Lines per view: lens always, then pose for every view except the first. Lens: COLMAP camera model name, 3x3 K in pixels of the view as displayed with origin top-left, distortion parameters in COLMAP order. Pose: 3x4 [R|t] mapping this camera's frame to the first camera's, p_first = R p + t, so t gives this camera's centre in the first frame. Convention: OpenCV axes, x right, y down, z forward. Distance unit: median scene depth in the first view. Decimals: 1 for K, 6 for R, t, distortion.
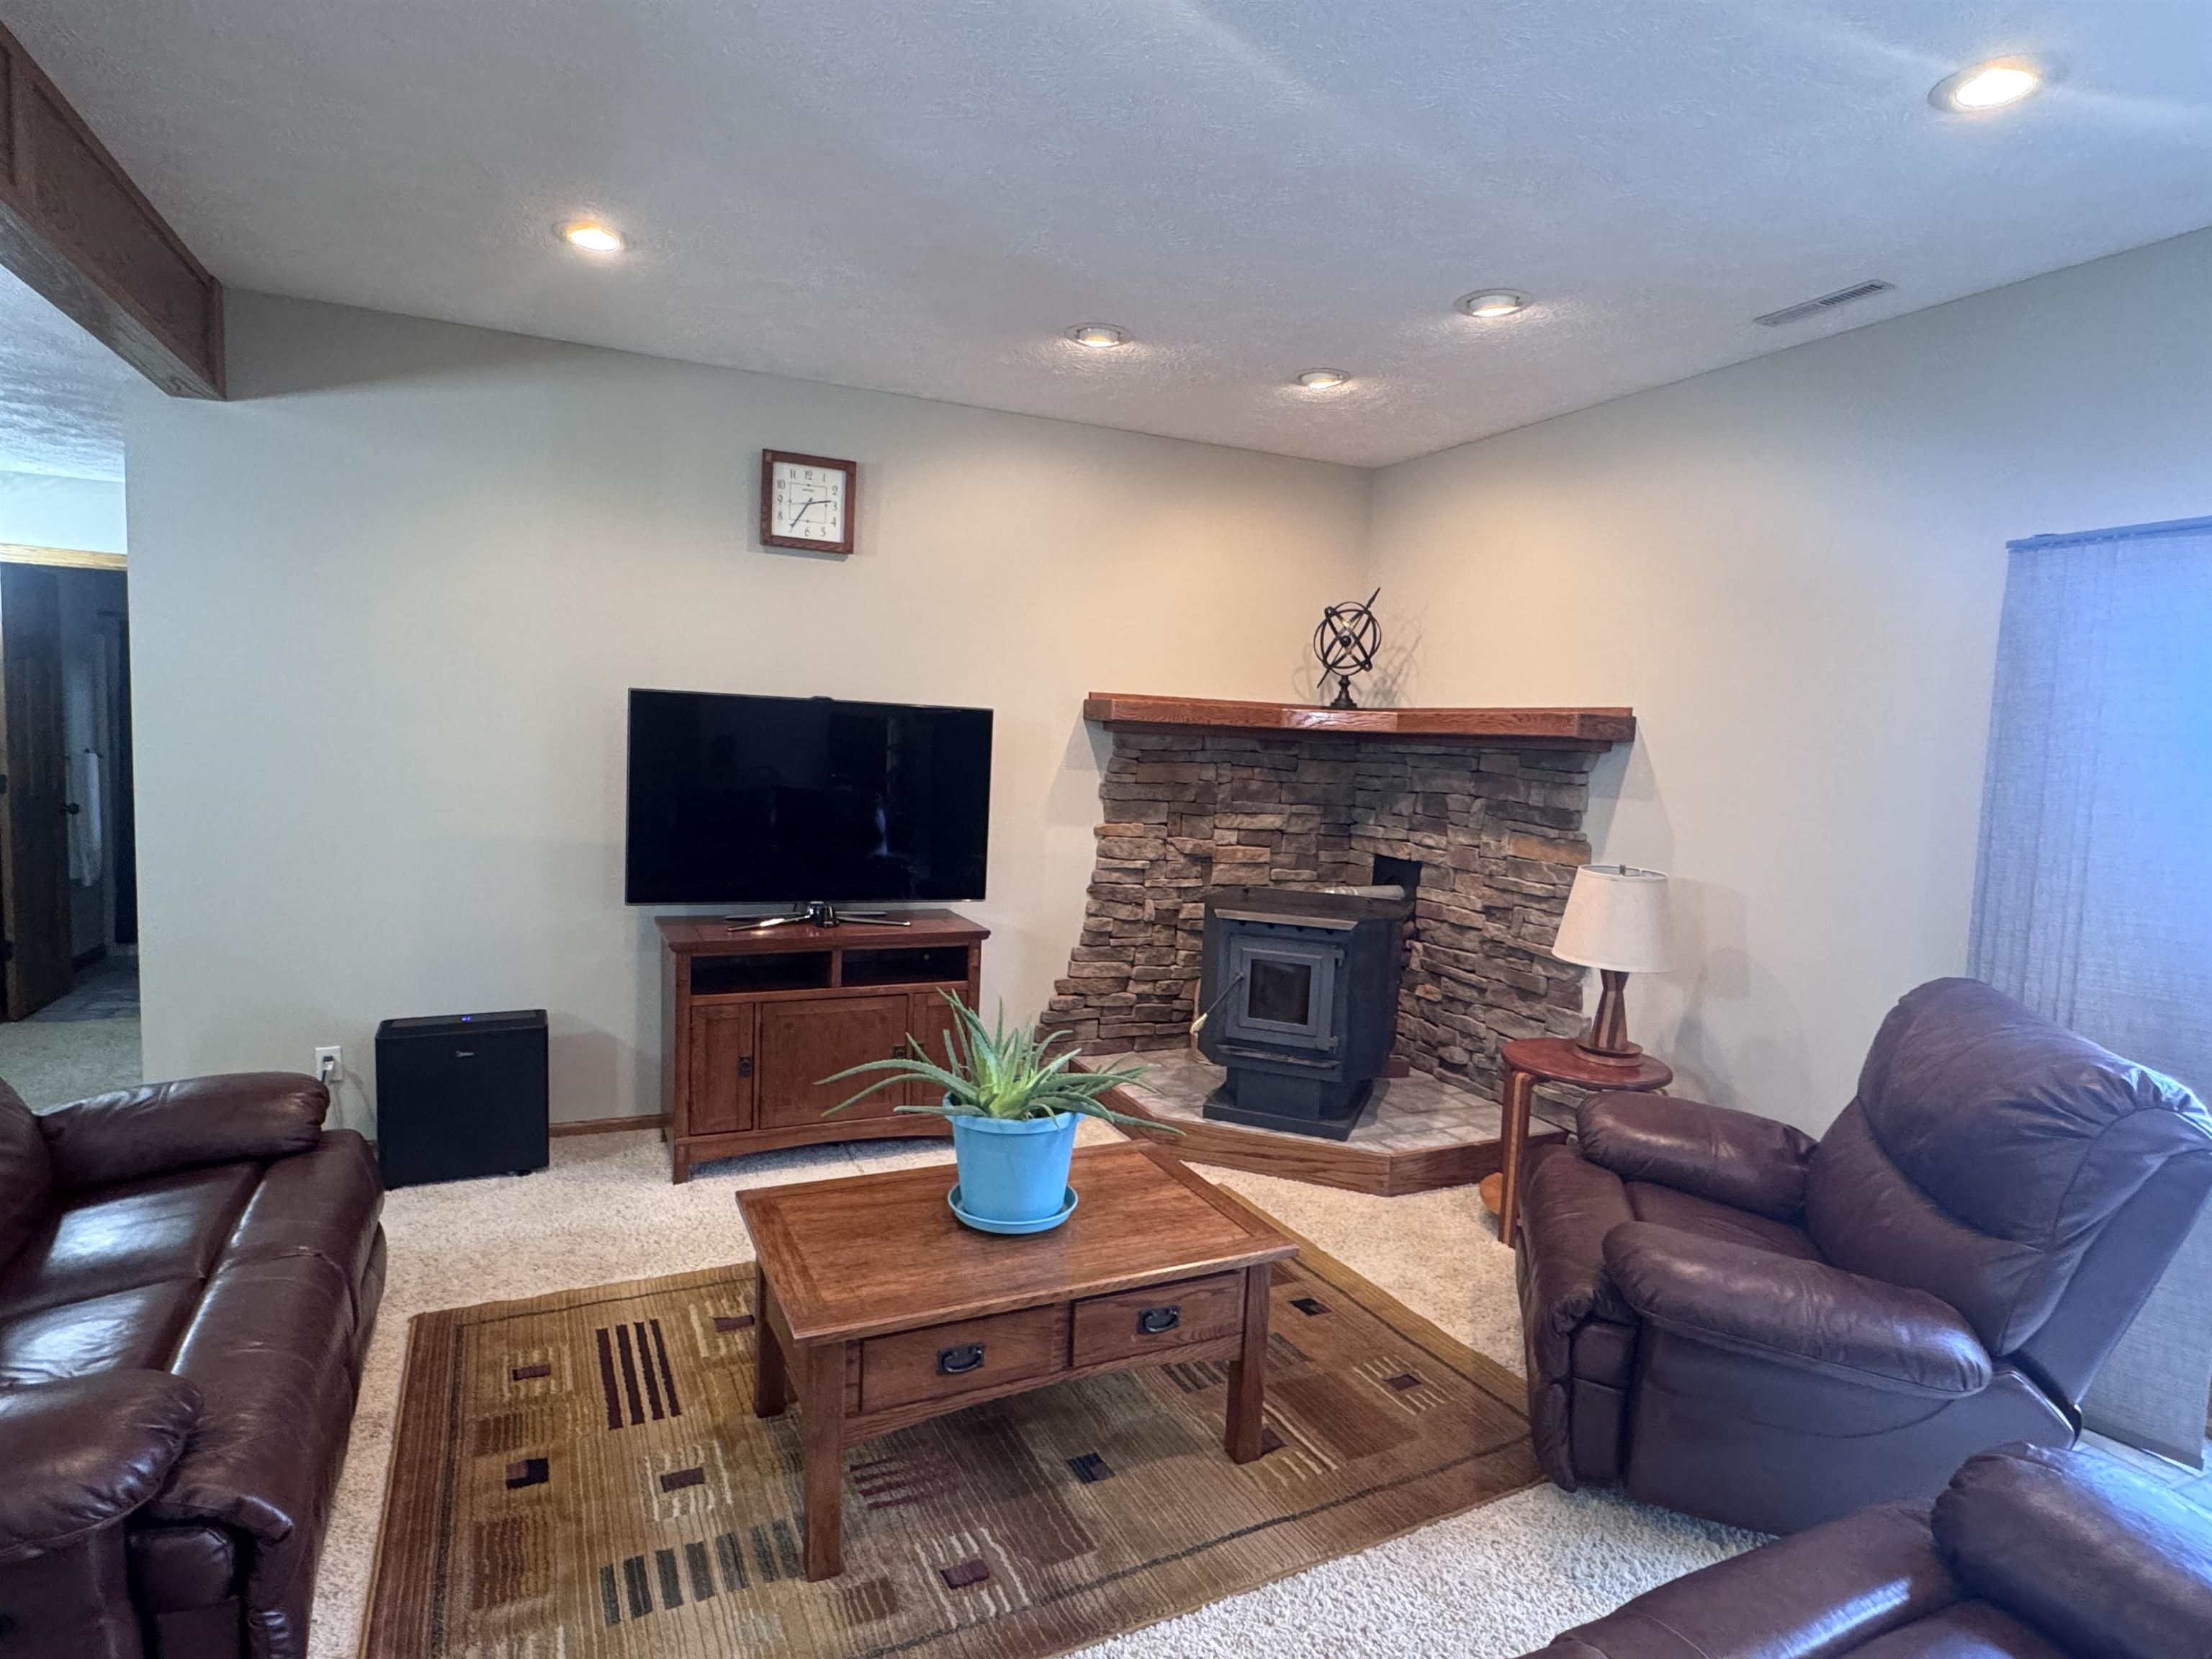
lens RADIAL K [[1164.0, 0, 1098.7], [0, 1164.0, 834.8], [0, 0, 1]] dist [-0.005188, 0.000280]
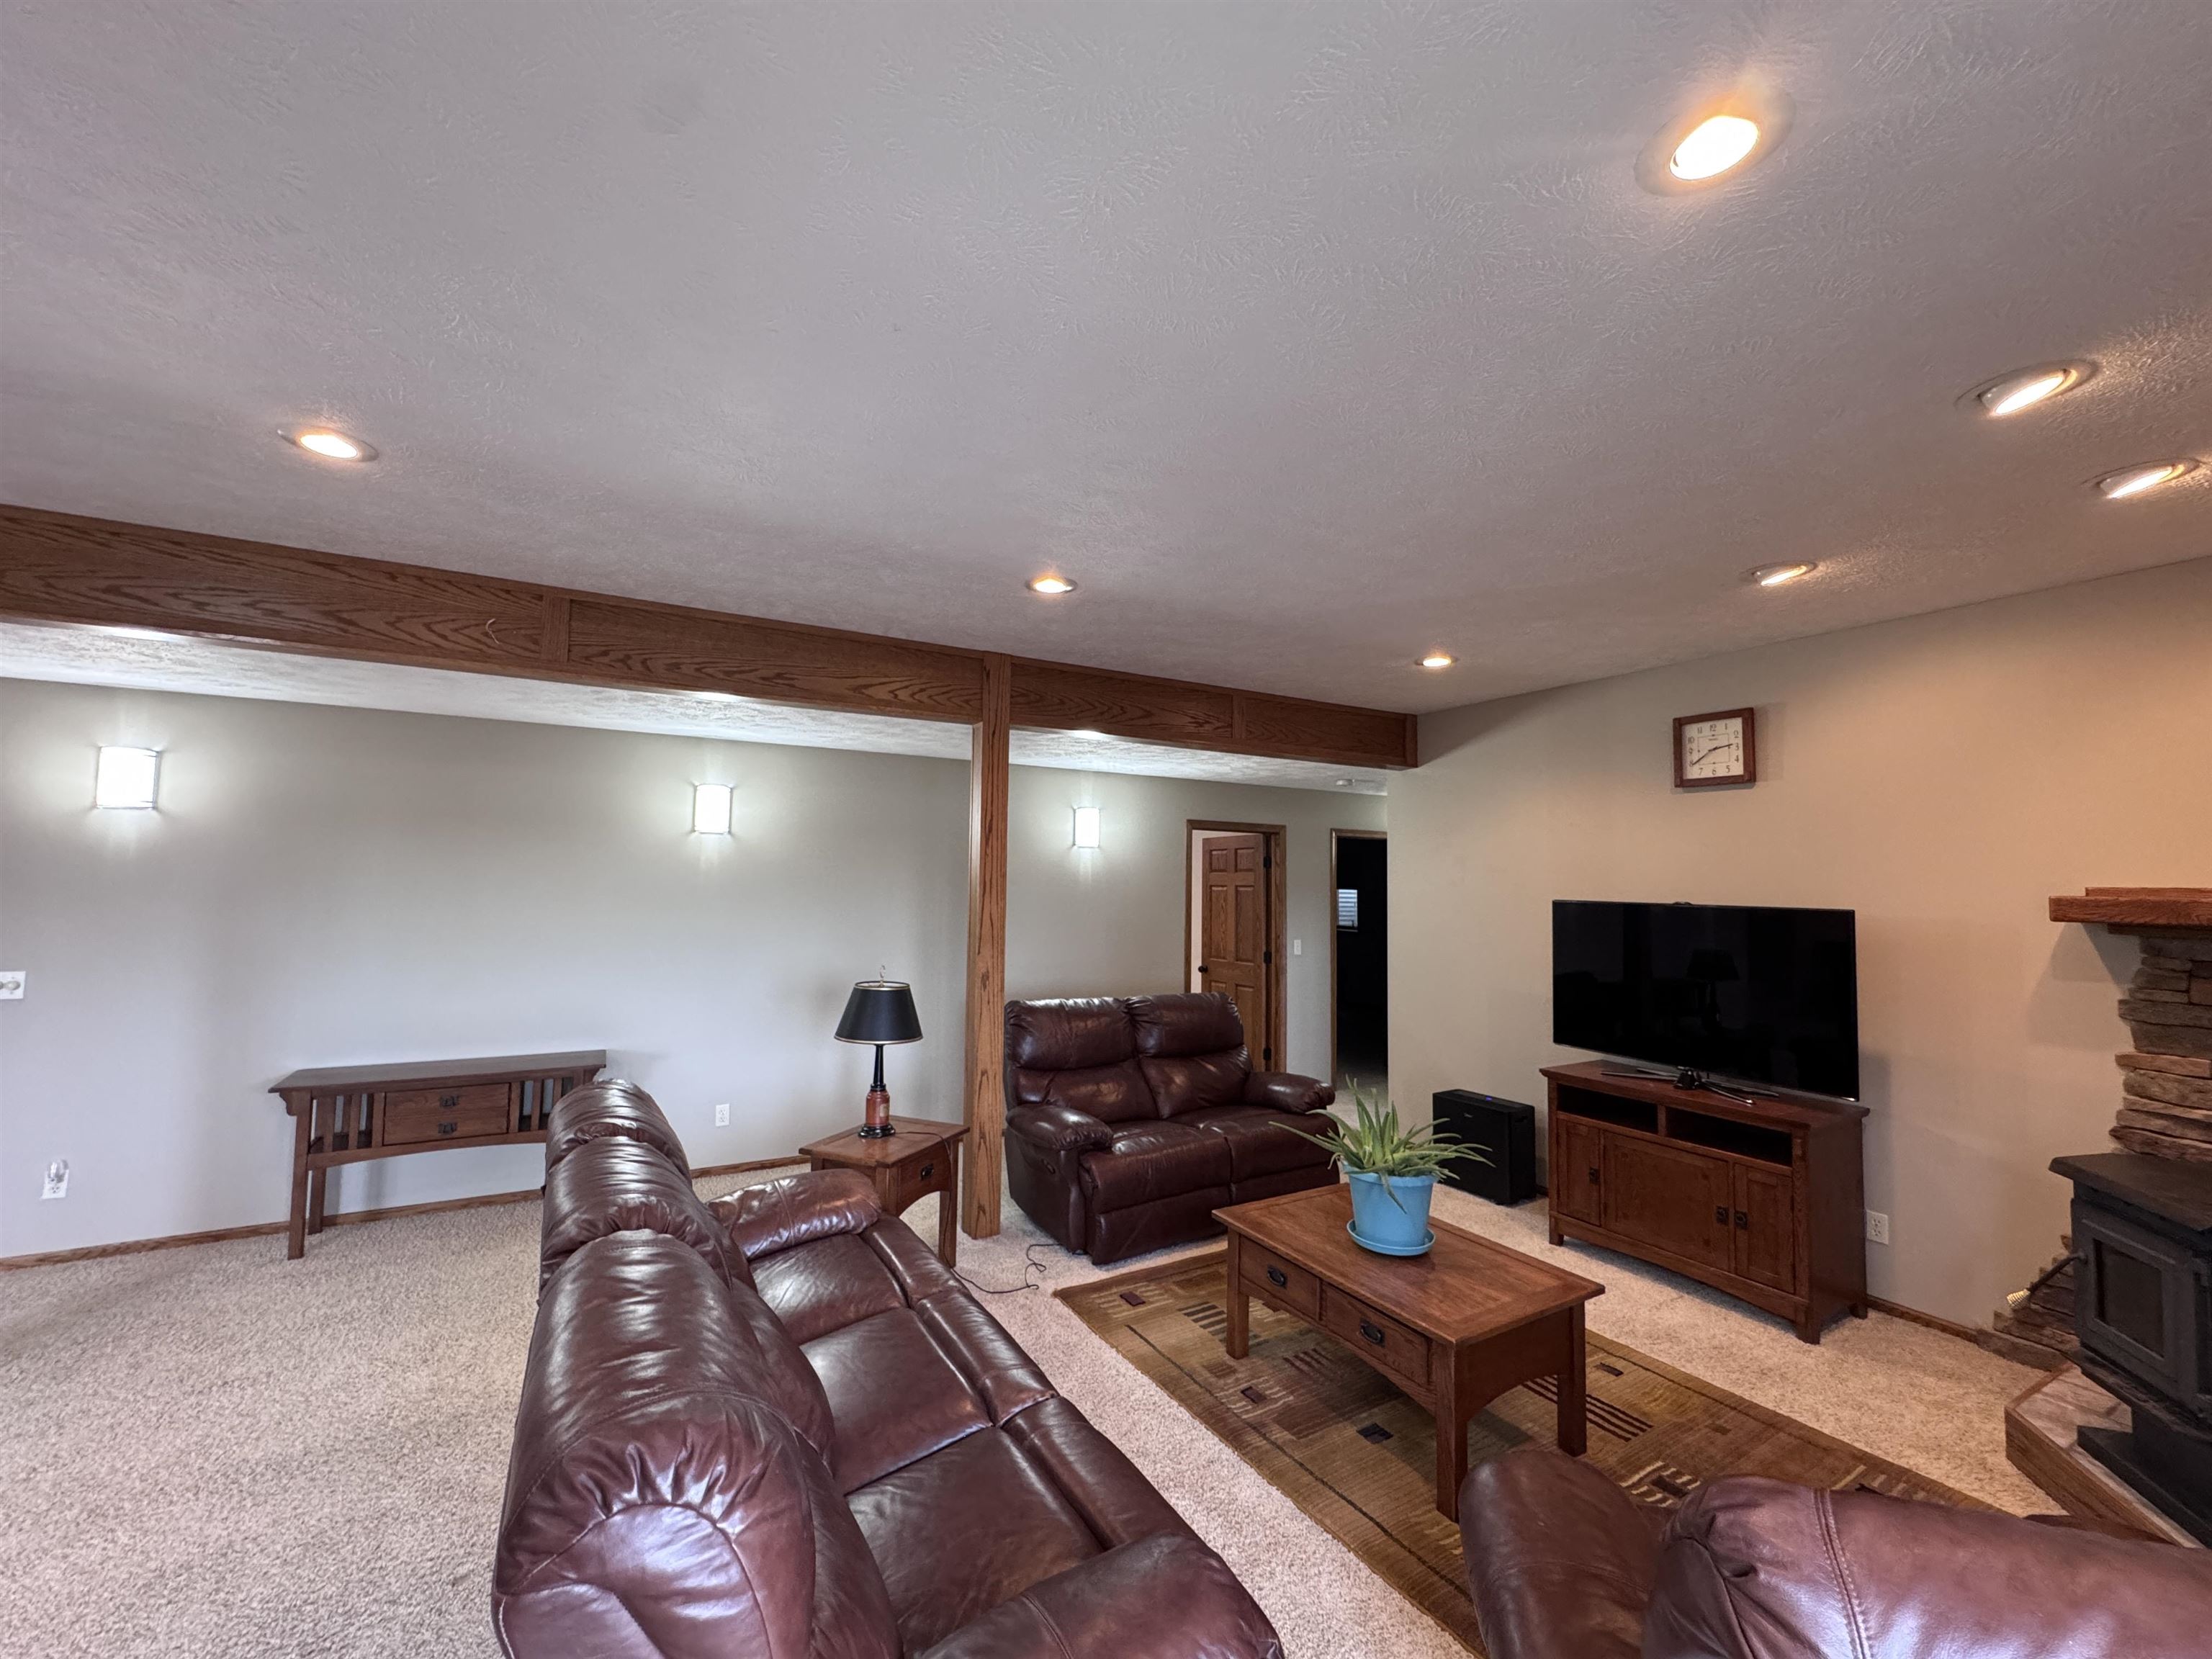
lens RADIAL K [[885.1, 0, 1106.0], [0, 885.1, 829.5], [0, 0, 1]] dist [-0.004555, 0.000054]
pose [[0.083349, -0.102906, -0.991193, 0.646703], [-0.100091, 0.988759, -0.111070, -0.026099], [0.991481, 0.108467, 0.072112, 0.286826]]
